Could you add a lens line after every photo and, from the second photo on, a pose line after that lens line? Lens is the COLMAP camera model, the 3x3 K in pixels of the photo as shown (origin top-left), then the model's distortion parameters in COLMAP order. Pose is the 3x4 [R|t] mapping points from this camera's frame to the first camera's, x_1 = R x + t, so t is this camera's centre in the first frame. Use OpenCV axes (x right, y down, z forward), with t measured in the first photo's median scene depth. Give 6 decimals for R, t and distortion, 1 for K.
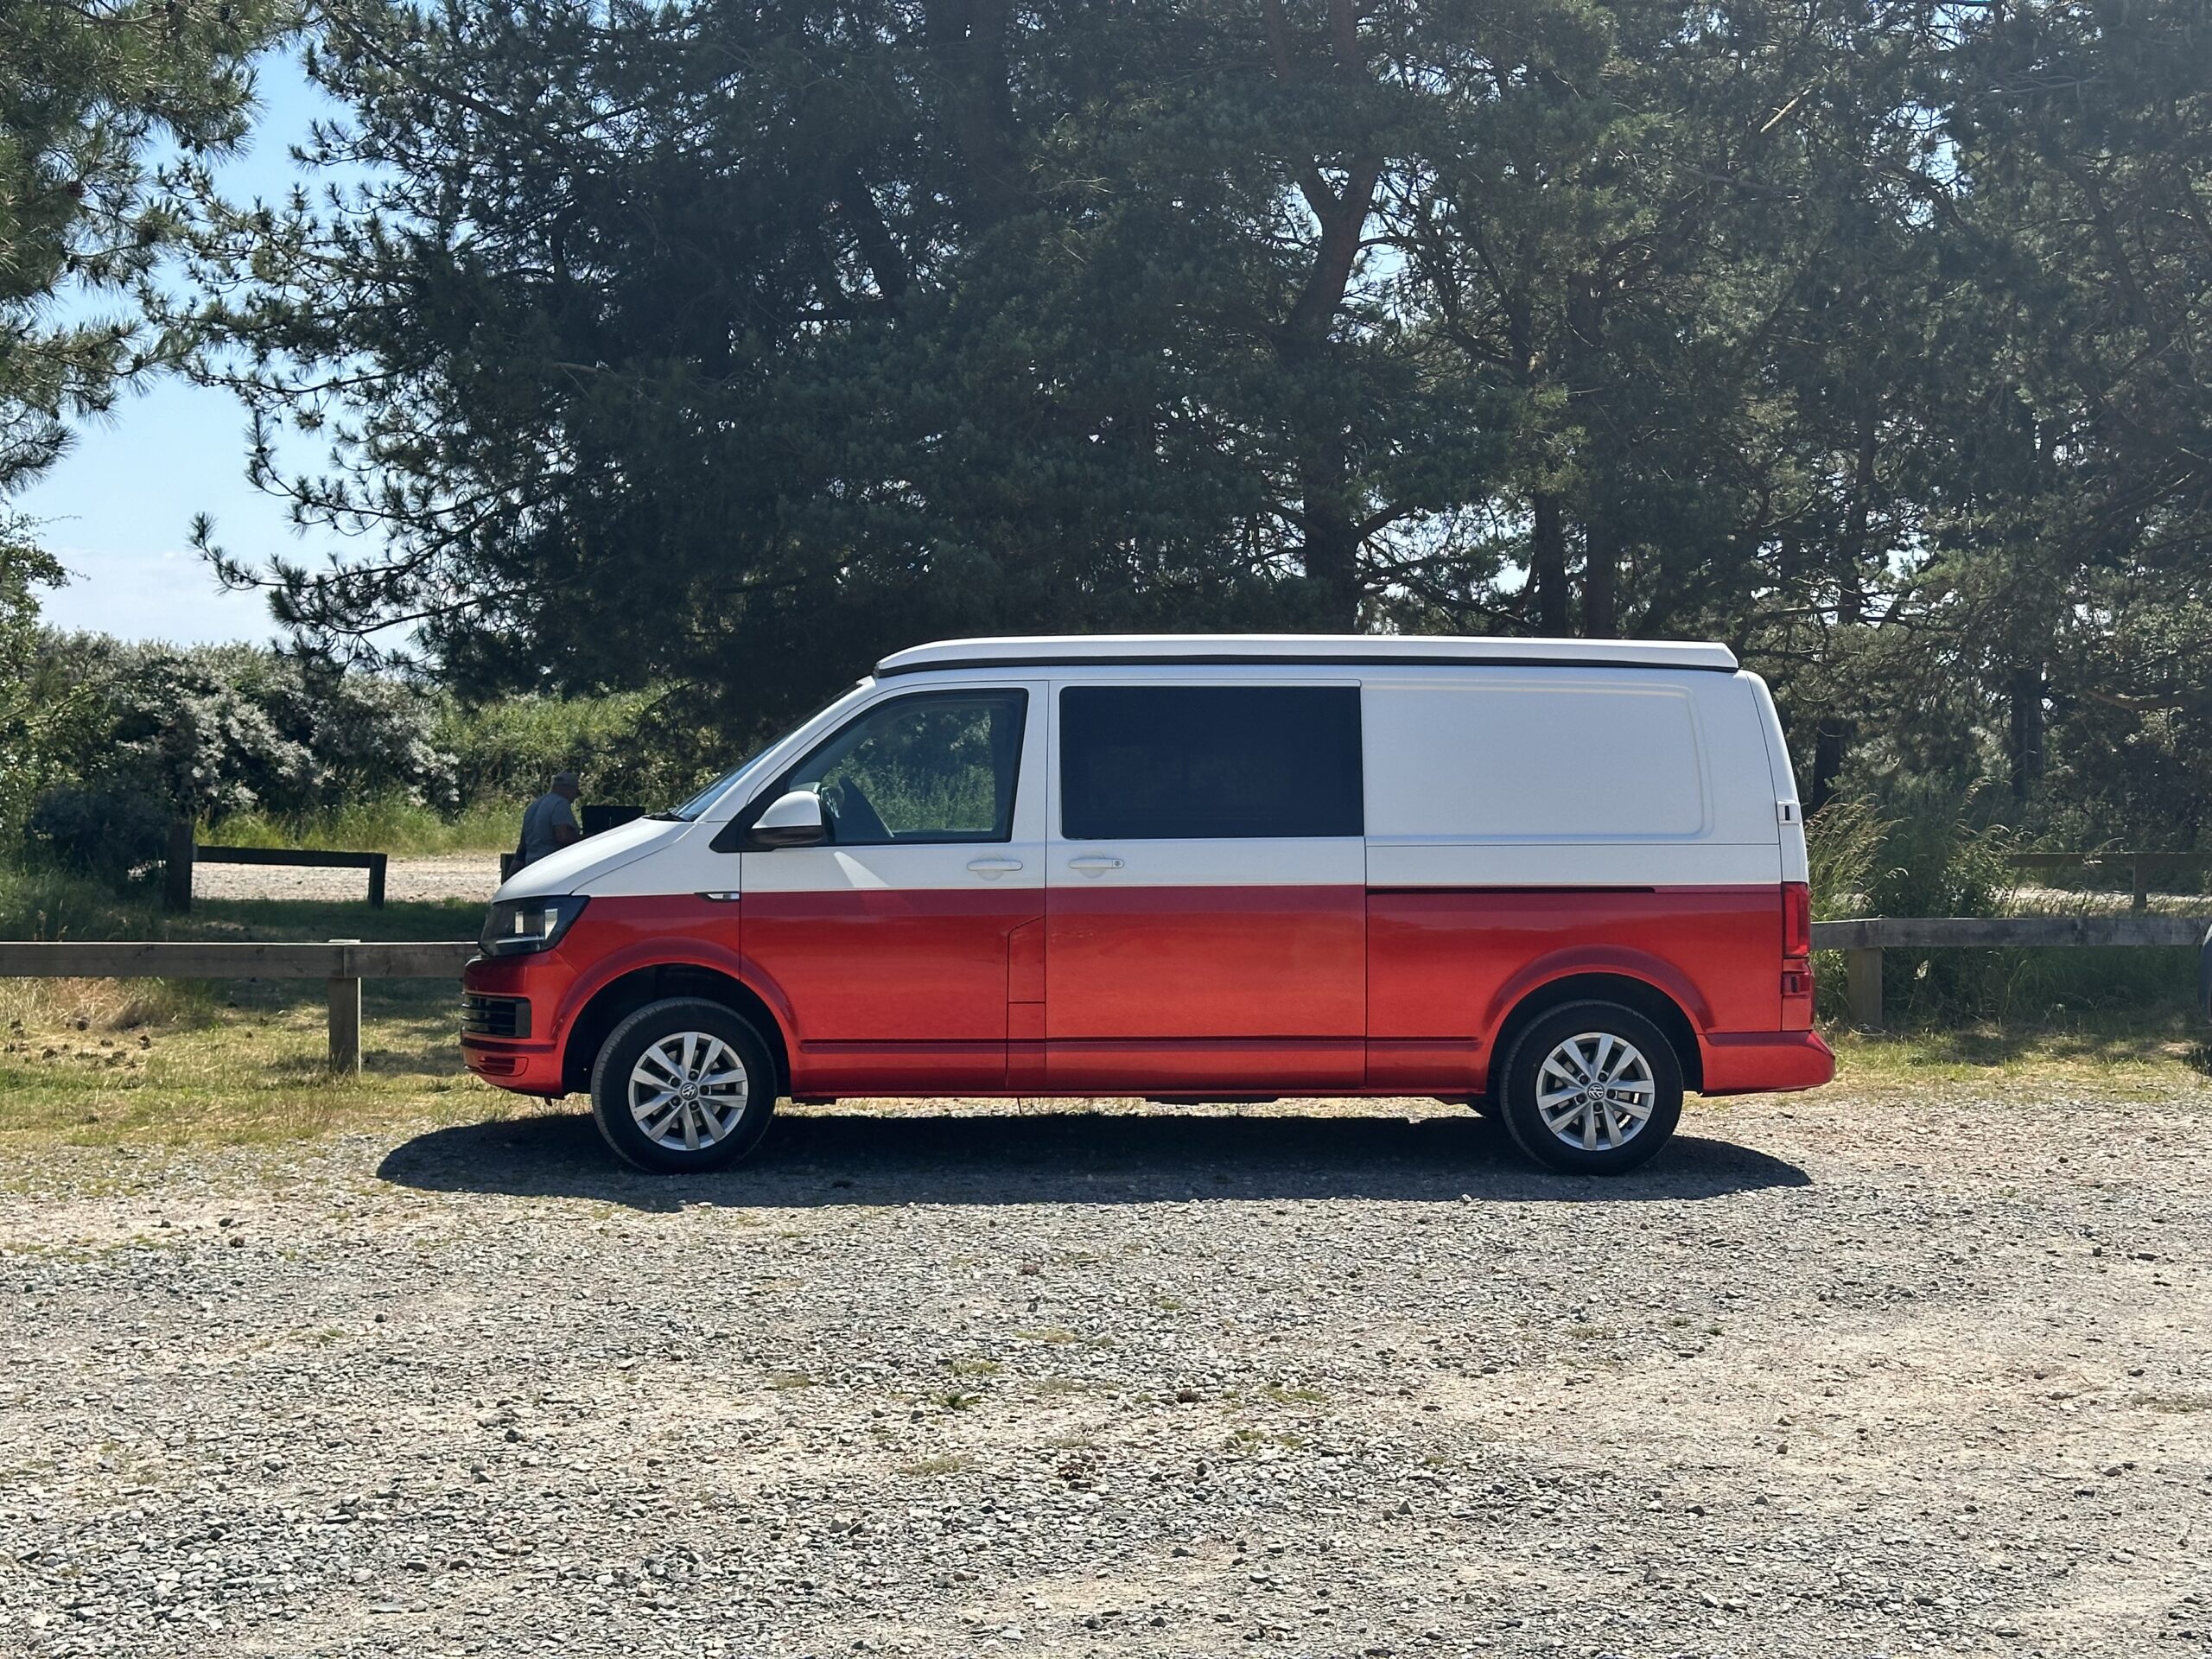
lens RADIAL K [[3073.9, 0, 1106.0], [0, 3073.9, 829.5], [0, 0, 1]] dist [-0.161088, 1.382432]
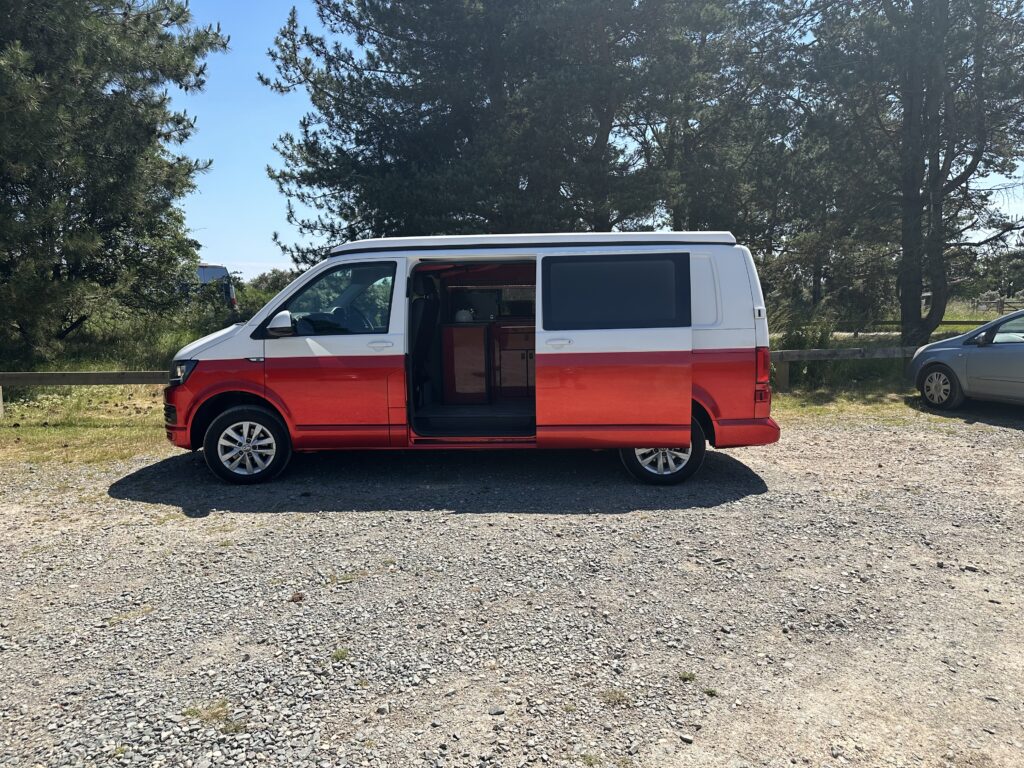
lens RADIAL K [[725.9, 0, 508.1], [0, 725.9, 393.1], [0, 0, 1]] dist [0.048020, -0.064826]
pose [[0.995080, -0.006508, -0.098862, 0.102639], [0.016541, 0.994748, 0.101010, -0.004247], [0.097685, -0.102148, 0.989961, 0.491982]]
